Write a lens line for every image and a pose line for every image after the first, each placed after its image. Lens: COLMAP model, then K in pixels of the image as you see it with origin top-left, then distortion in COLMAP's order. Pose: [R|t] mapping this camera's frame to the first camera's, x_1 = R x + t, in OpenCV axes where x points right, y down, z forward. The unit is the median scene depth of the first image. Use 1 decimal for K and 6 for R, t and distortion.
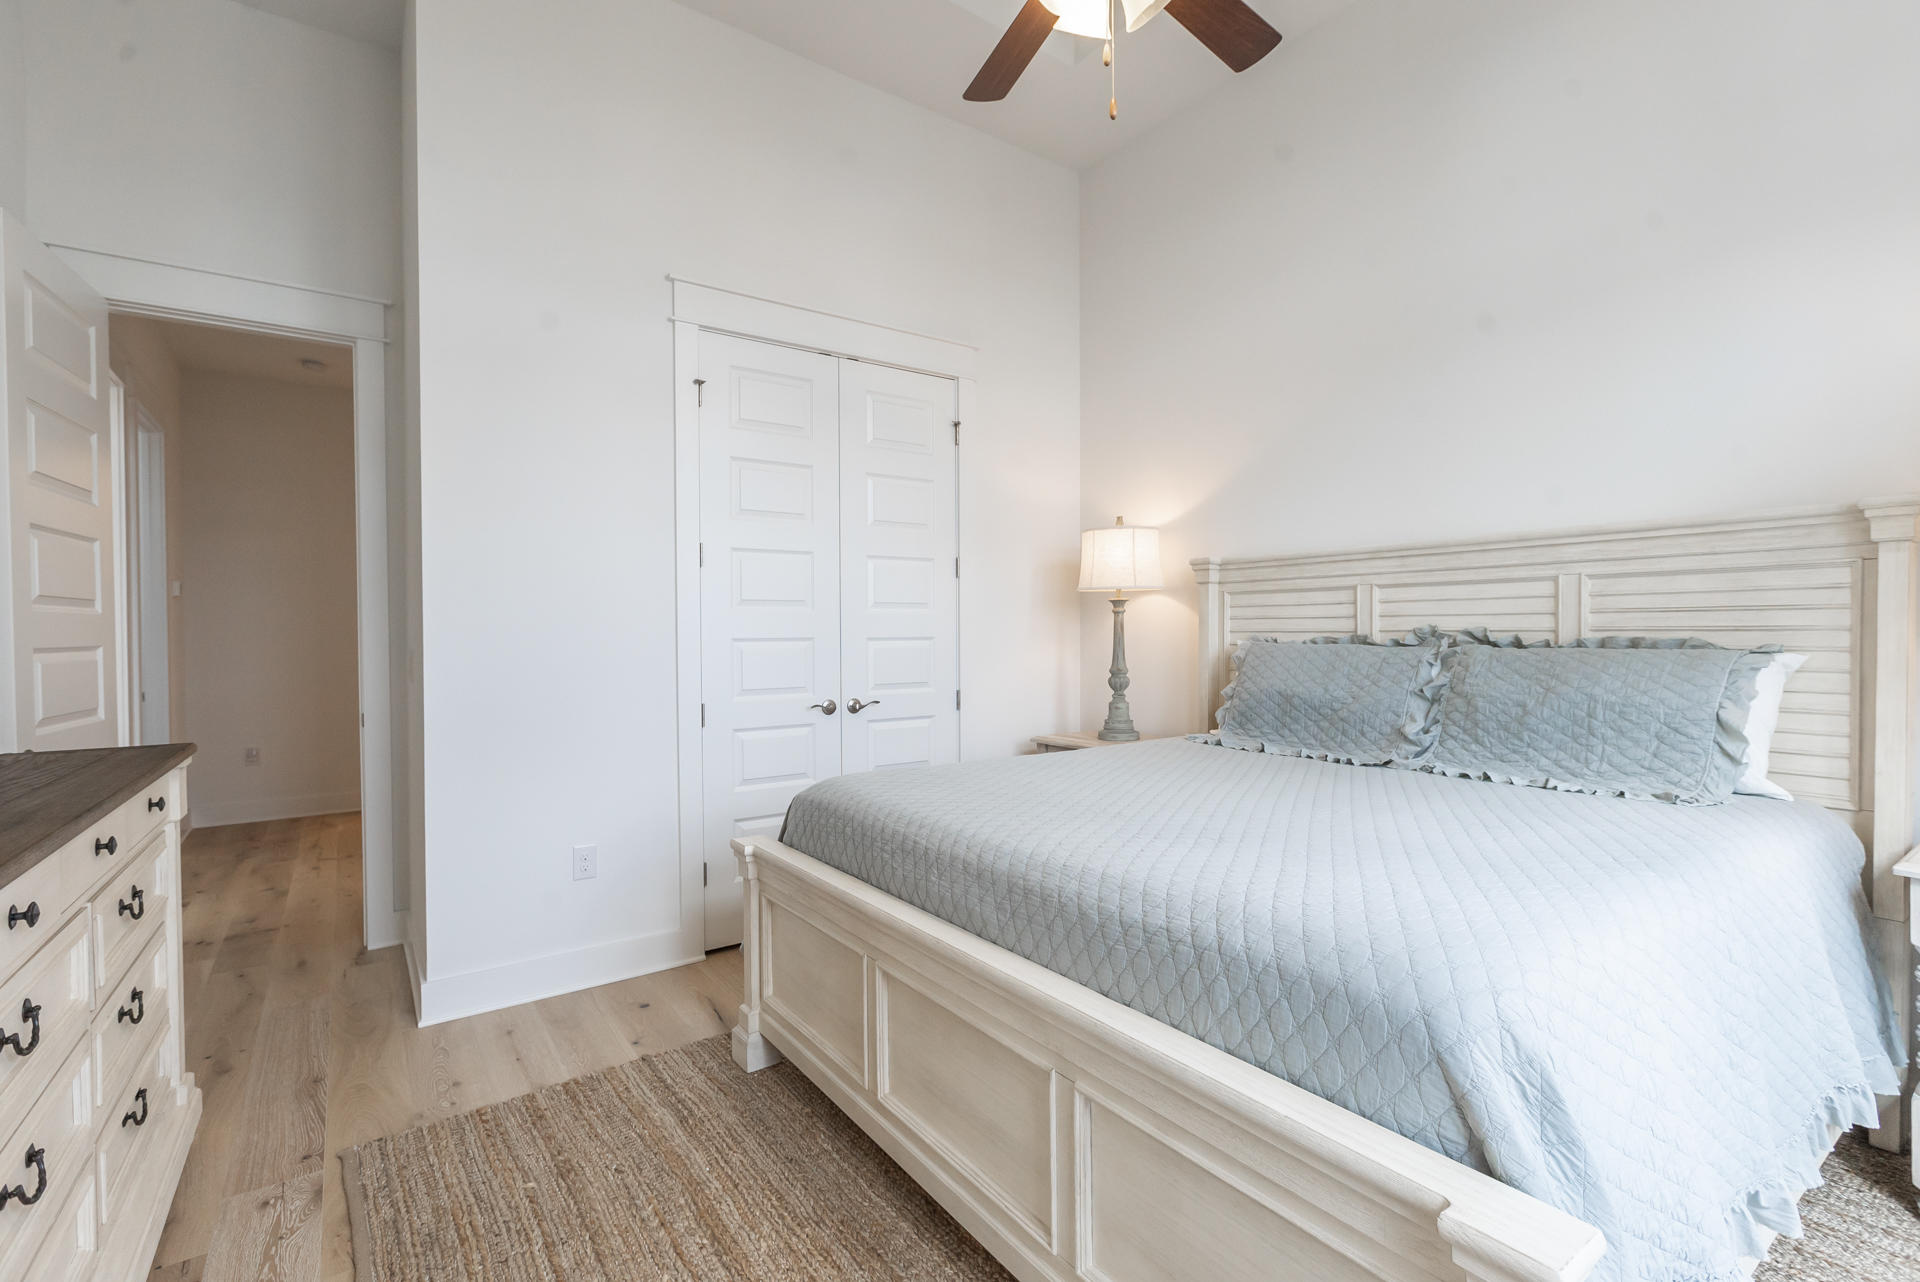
lens RADIAL K [[852.1, 0, 951.1], [0, 852.1, 642.1], [0, 0, 1]] dist [-0.003413, -0.001263]
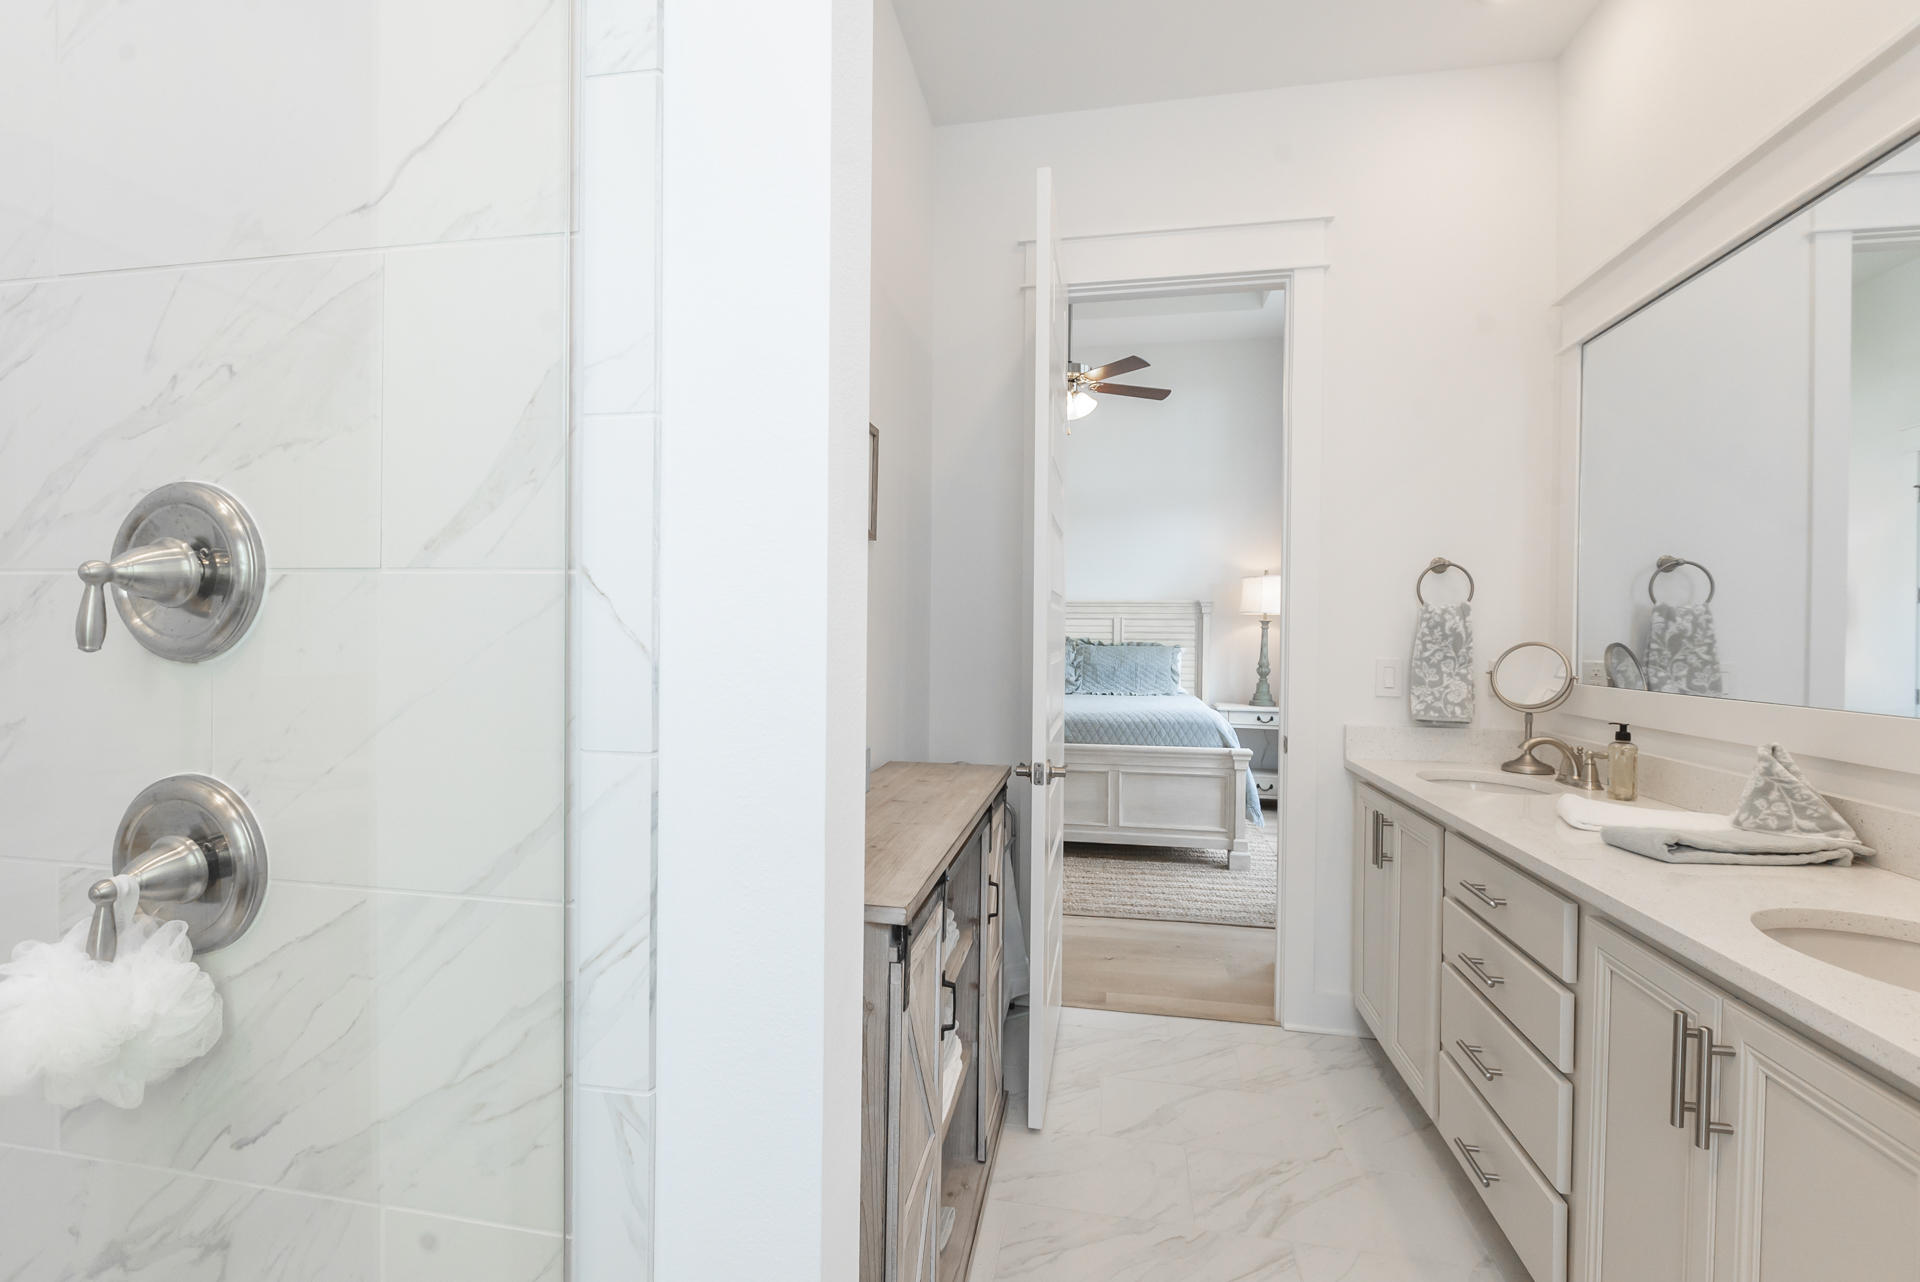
lens RADIAL K [[852.1, 0, 951.1], [0, 852.1, 642.1], [0, 0, 1]] dist [-0.003413, -0.001263]
pose [[0.722442, 0.008682, 0.691377, -1.631656], [-0.006971, 0.999962, -0.005273, 0.013818], [-0.691396, -0.001011, 0.722475, -0.606026]]
